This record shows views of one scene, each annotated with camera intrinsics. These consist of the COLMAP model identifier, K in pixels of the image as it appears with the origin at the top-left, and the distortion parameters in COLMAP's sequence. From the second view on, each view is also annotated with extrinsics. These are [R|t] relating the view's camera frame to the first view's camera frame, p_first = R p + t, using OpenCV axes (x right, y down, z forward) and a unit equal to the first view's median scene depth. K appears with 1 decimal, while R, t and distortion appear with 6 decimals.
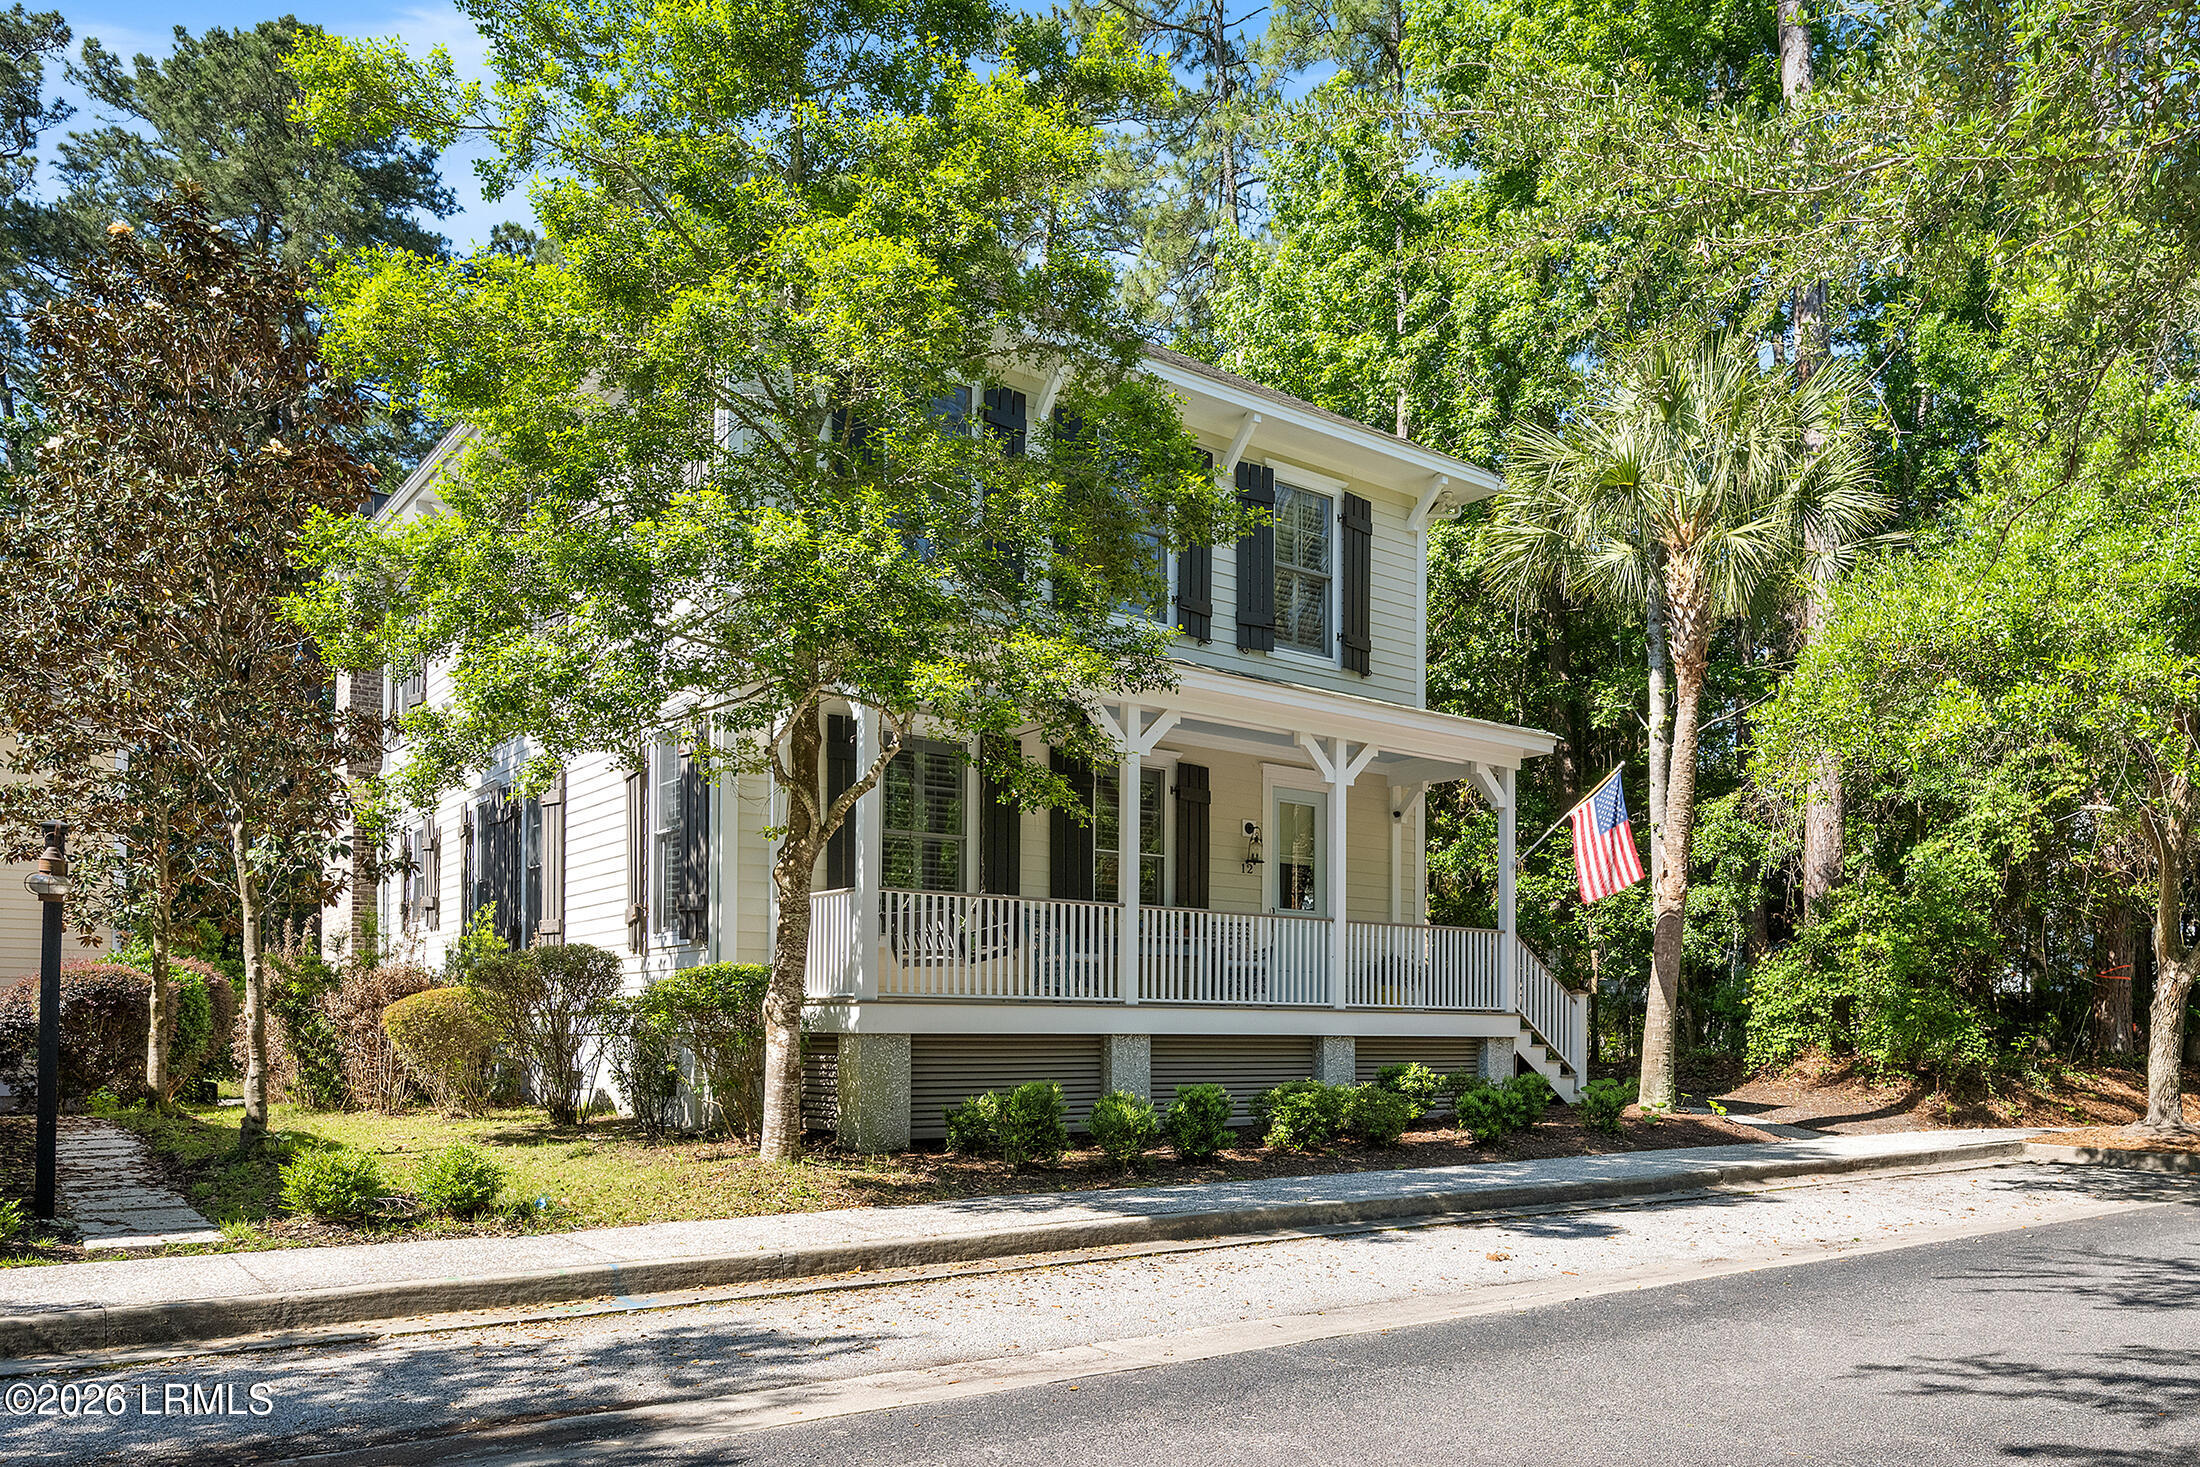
lens RADIAL K [[1099.4, 0, 1096.9], [0, 1099.4, 733.3], [0, 0, 1]] dist [0.002431, 0.000114]
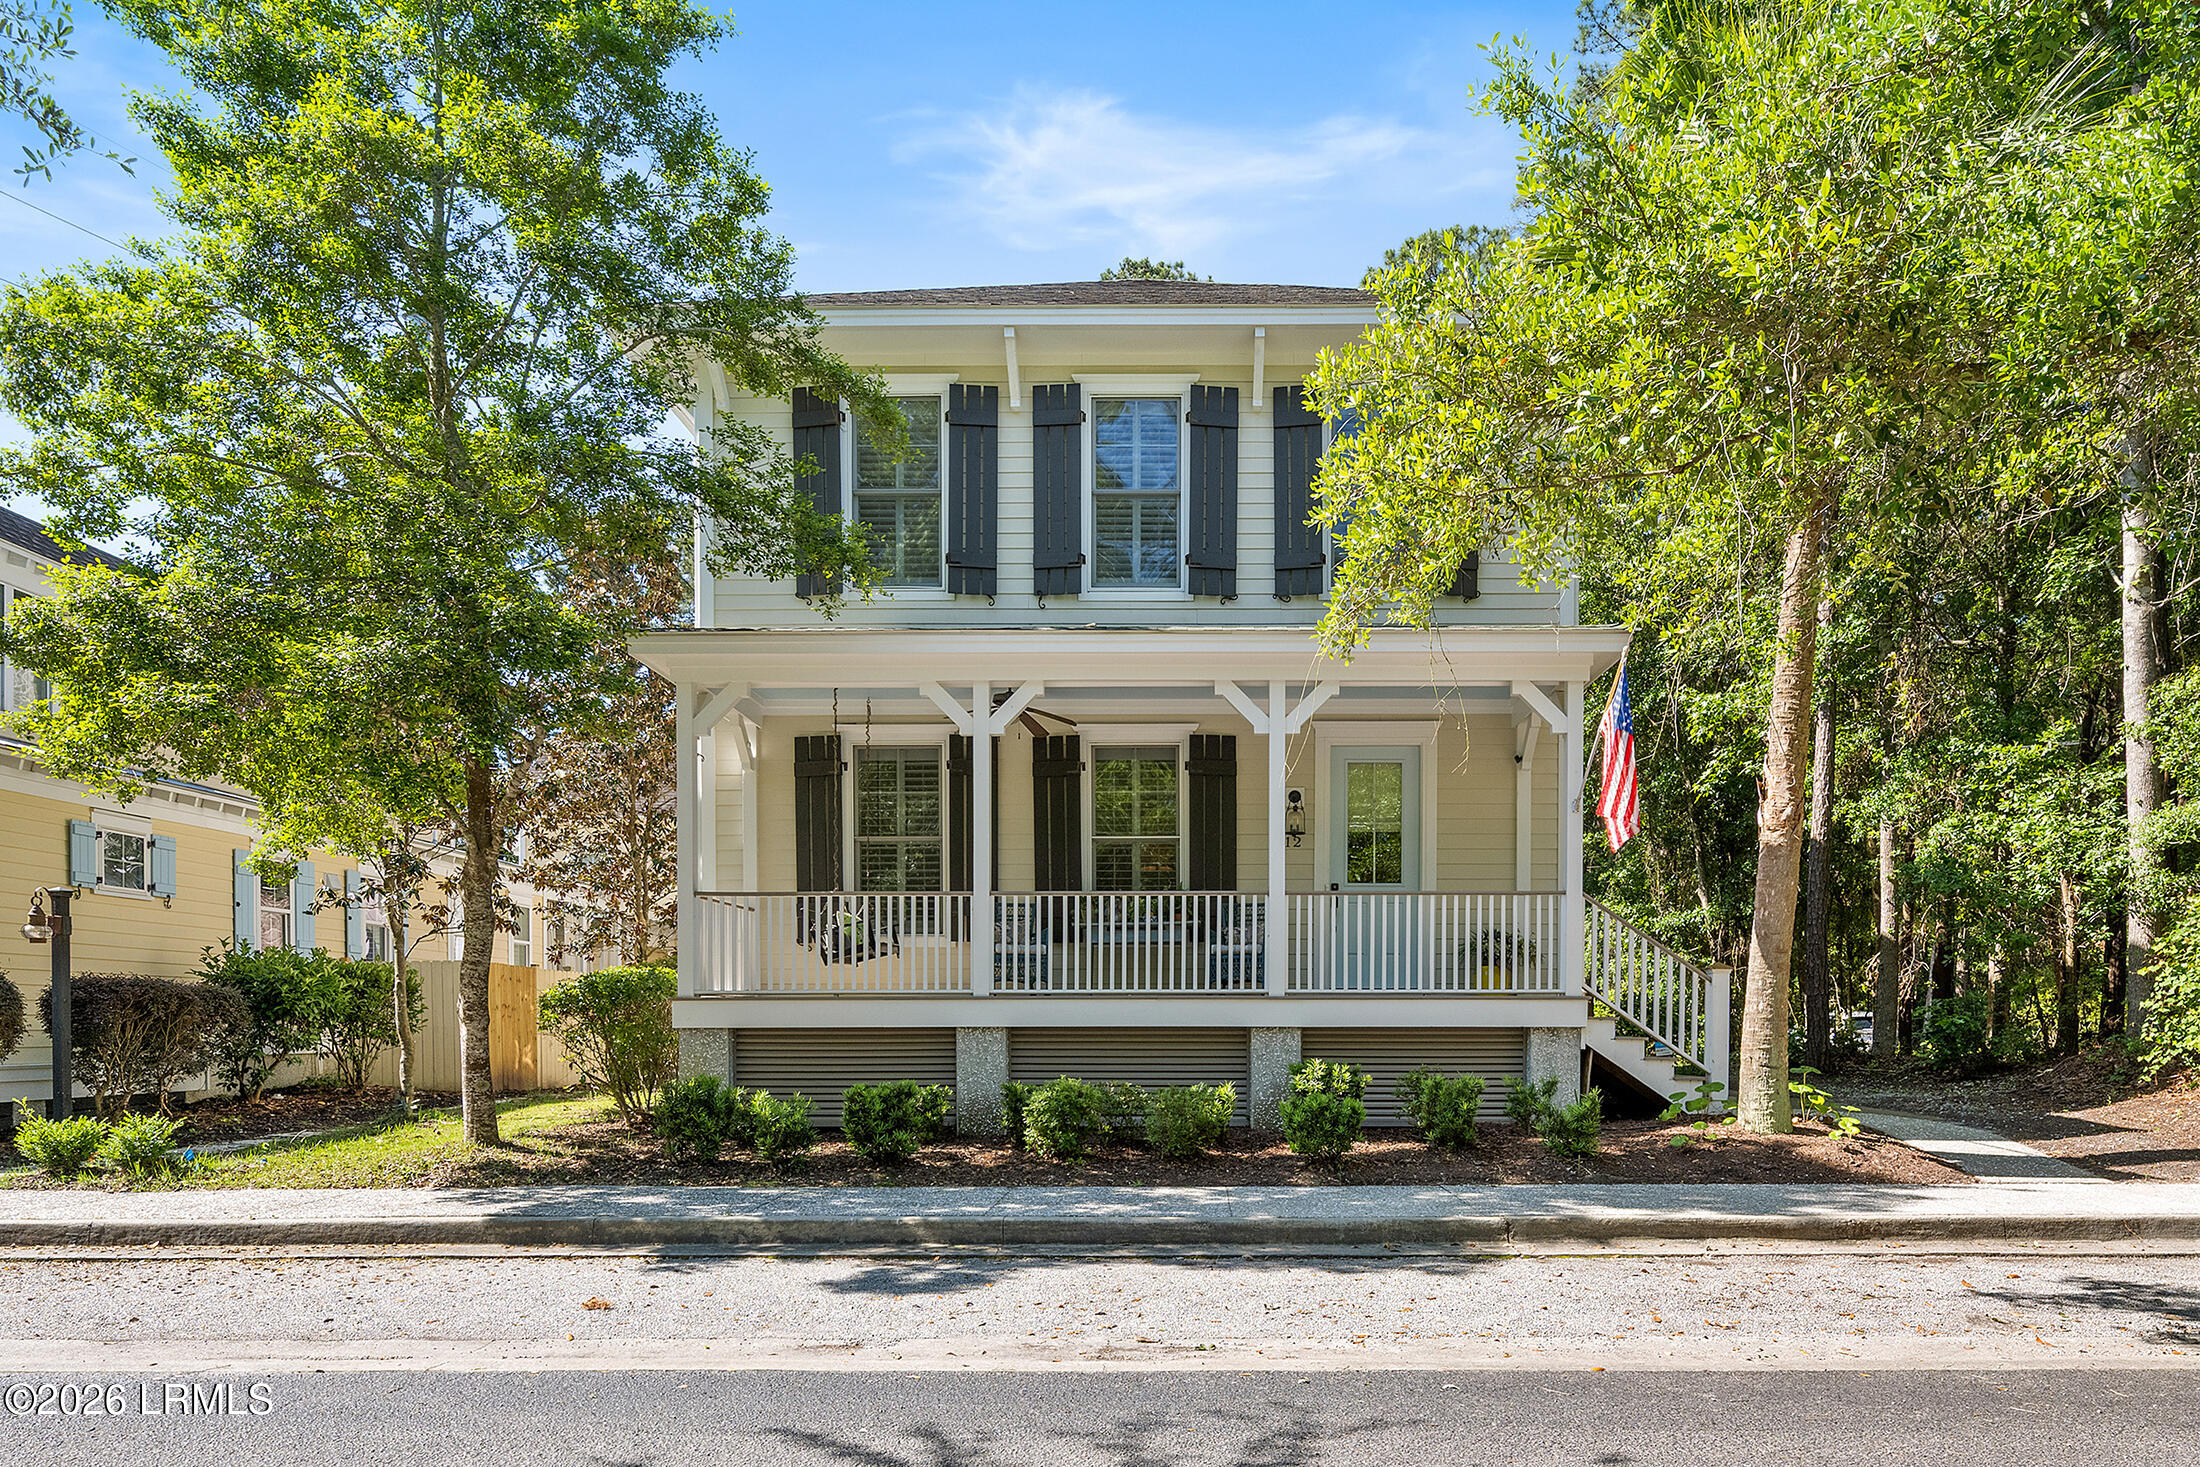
lens RADIAL K [[1006.8, 0, 1104.0], [0, 1006.8, 819.4], [0, 0, 1]] dist [0.001660, 0.000833]
pose [[0.873329, -0.103980, -0.475904, 0.511353], [0.133949, 0.990553, 0.029383, 0.078040], [0.468353, -0.089408, 0.879006, 0.276285]]
